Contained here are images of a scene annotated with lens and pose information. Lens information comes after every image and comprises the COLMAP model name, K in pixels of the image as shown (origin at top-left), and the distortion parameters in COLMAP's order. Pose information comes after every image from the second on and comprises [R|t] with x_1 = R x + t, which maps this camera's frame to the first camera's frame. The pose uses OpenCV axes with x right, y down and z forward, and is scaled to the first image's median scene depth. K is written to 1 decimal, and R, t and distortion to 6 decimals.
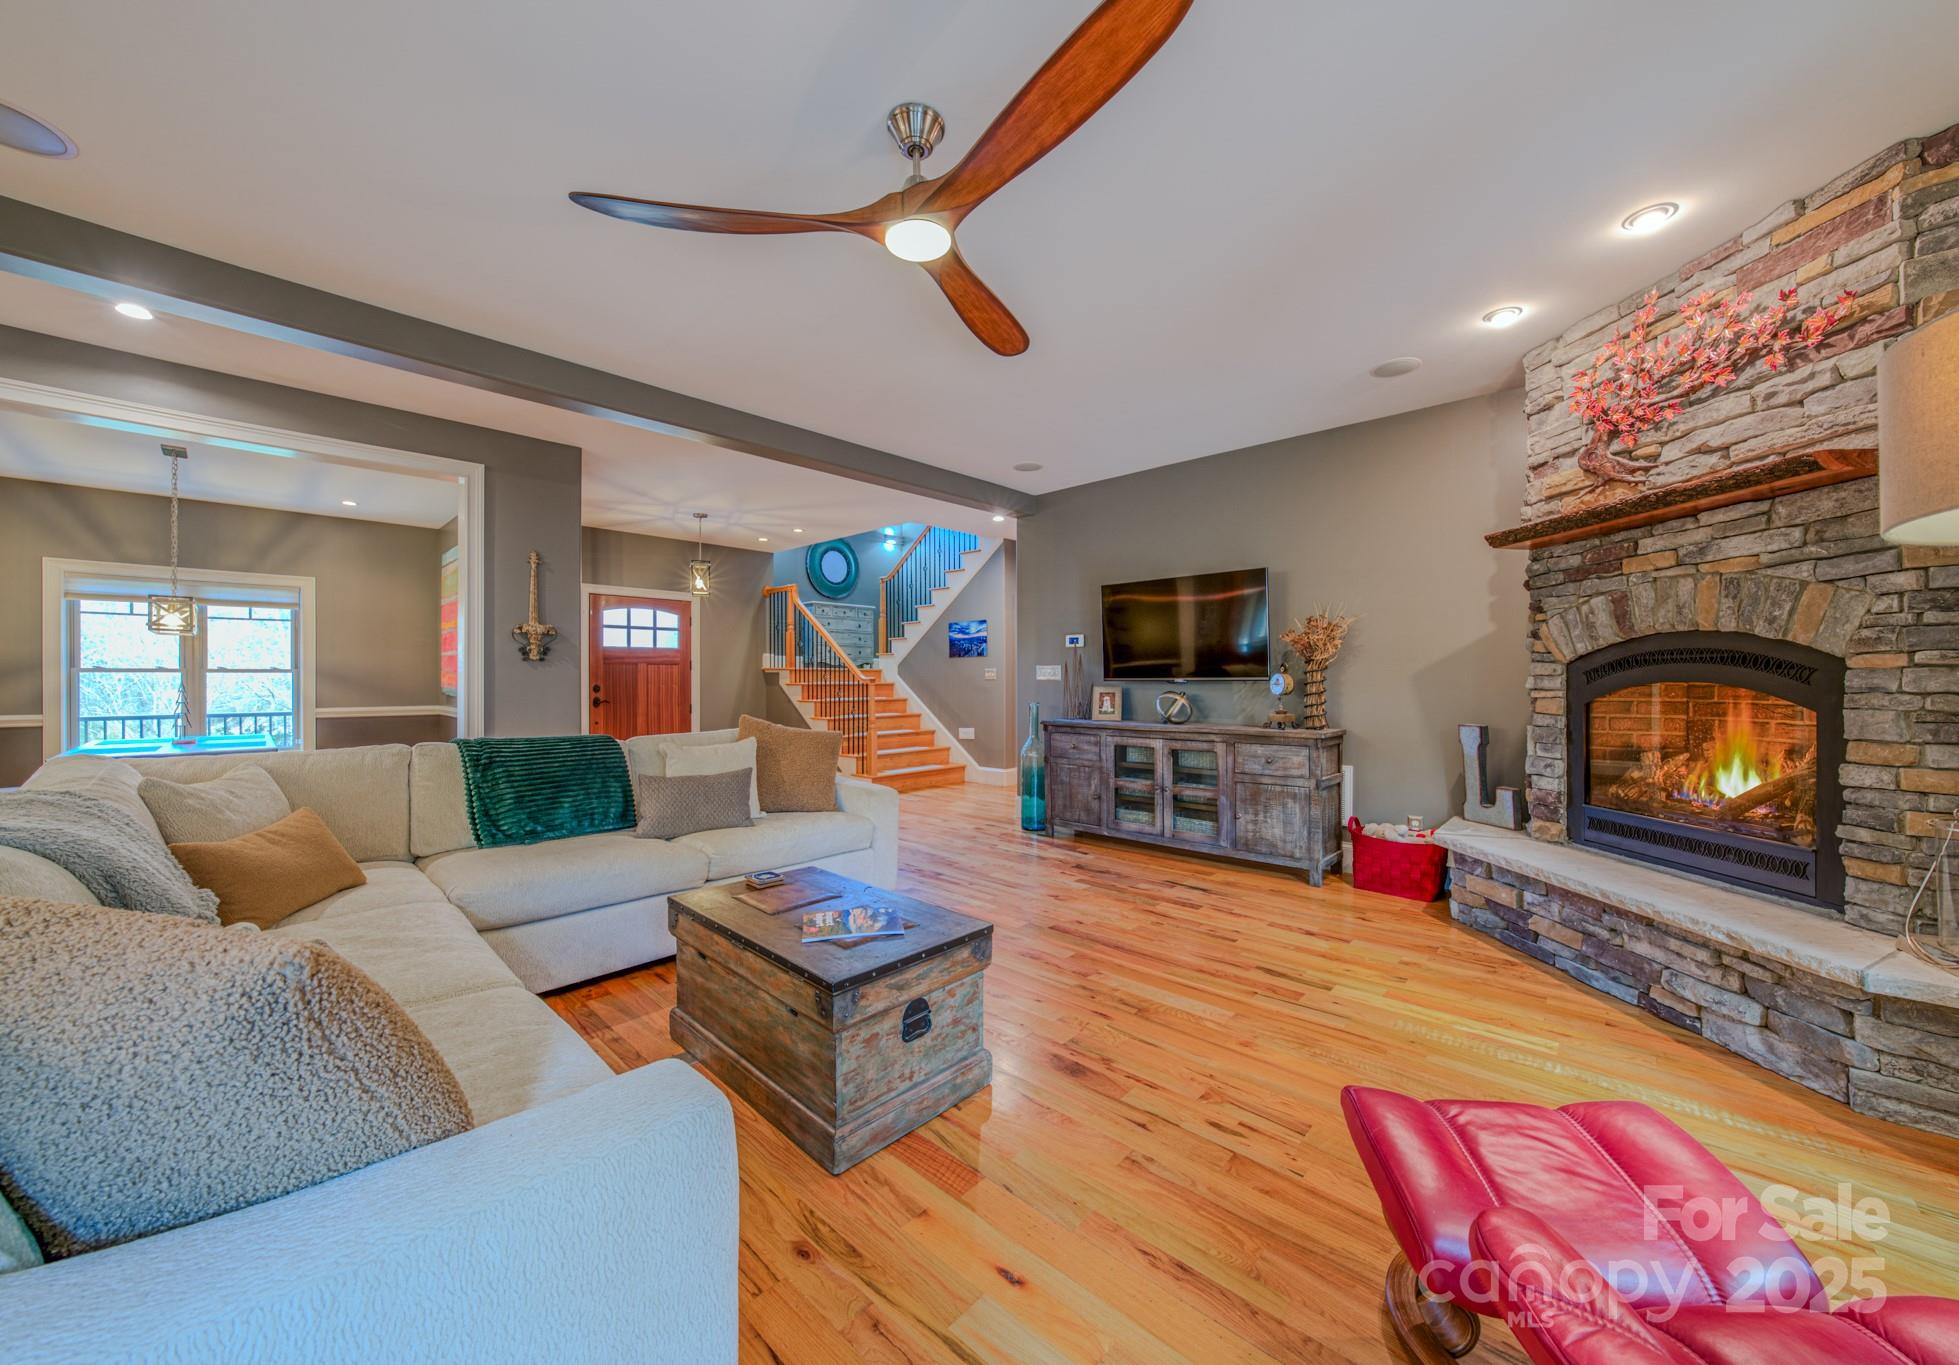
lens RADIAL K [[709.3, 0, 968.8], [0, 709.3, 677.1], [0, 0, 1]] dist [-0.012550, 0.002189]
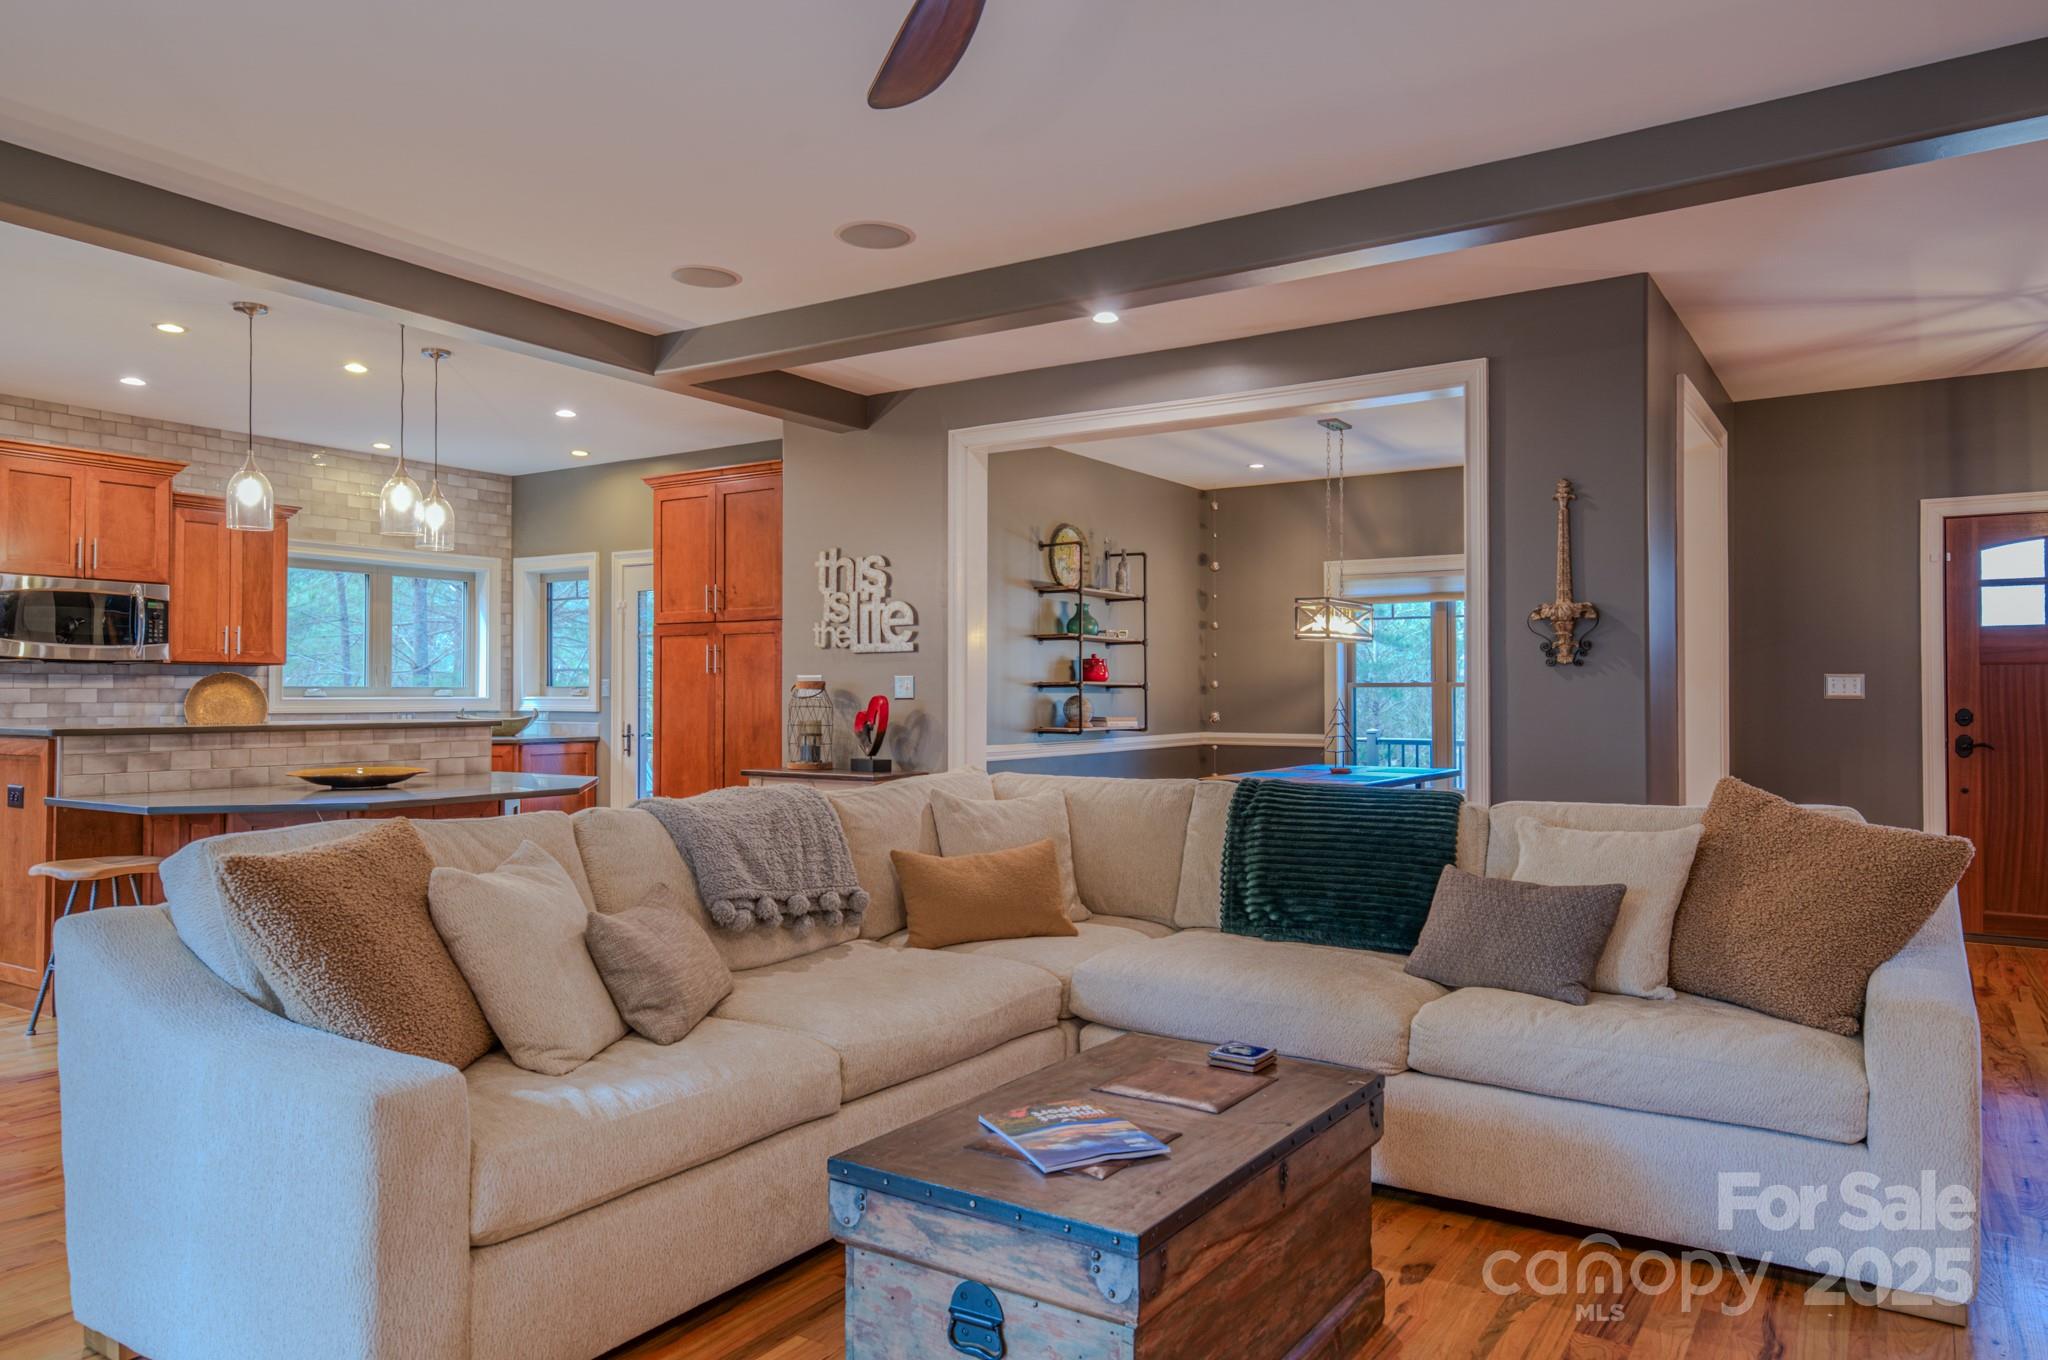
lens RADIAL K [[1337.2, 0, 1020.1], [0, 1337.2, 673.1], [0, 0, 1]] dist [0.032428, 0.000060]
pose [[0.186190, -0.015368, -0.982393, 0.393633], [0.000707, 0.999880, -0.015507, 0.000426], [0.982513, 0.002193, 0.186179, 0.344252]]
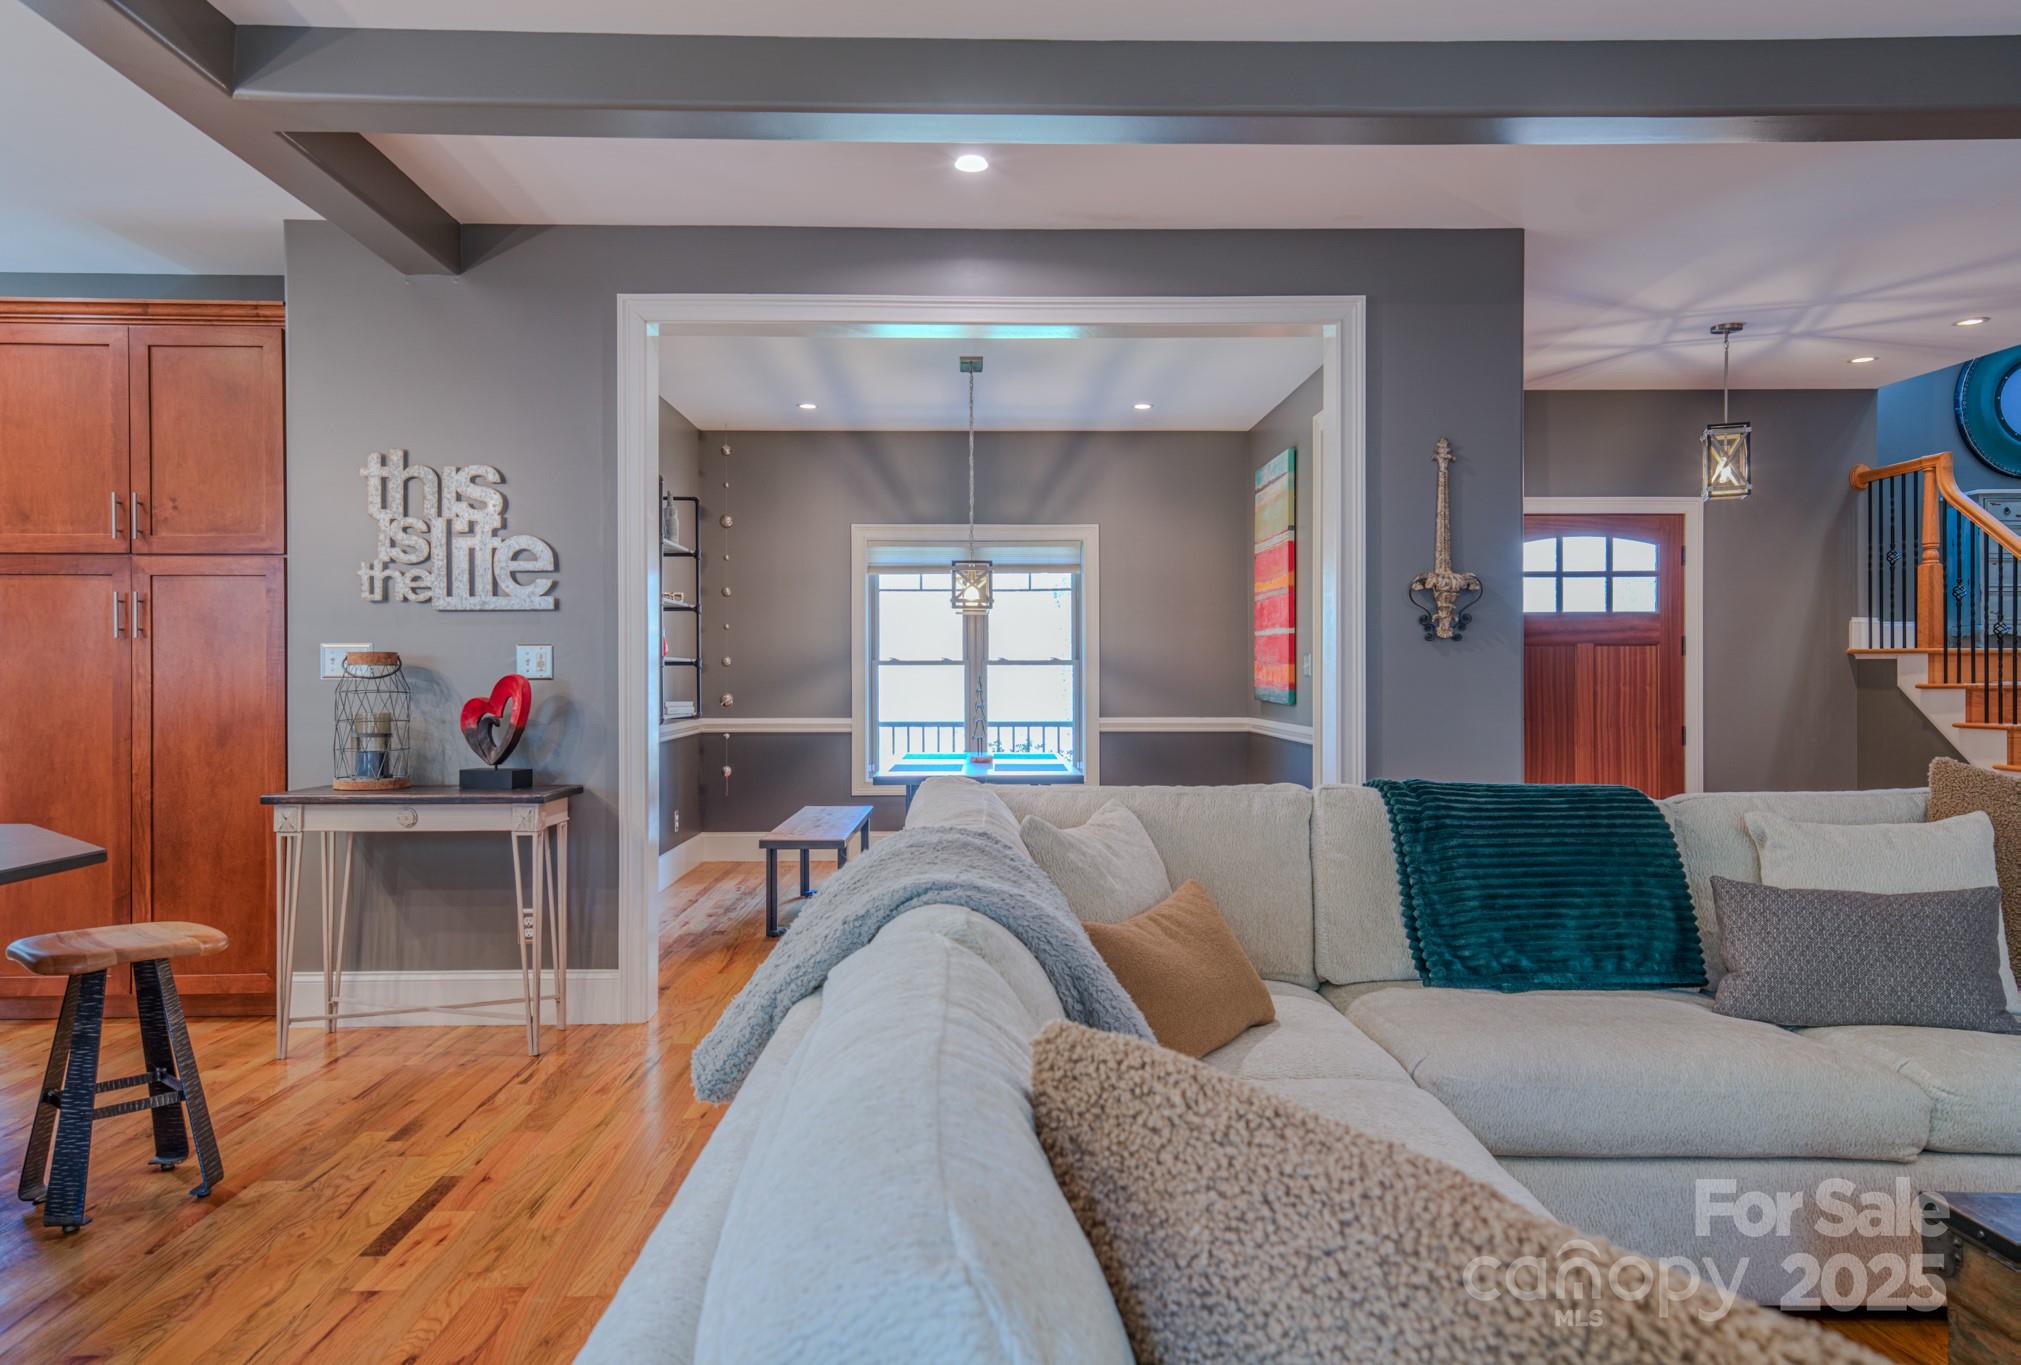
lens RADIAL K [[1335.9, 0, 991.1], [0, 1335.9, 678.1], [0, 0, 1]] dist [0.024005, -0.003277]
pose [[0.703283, 0.001478, -0.710909, -0.125685], [0.001709, 0.999991, 0.003769, 0.001842], [0.710908, -0.003865, 0.703274, 0.025332]]
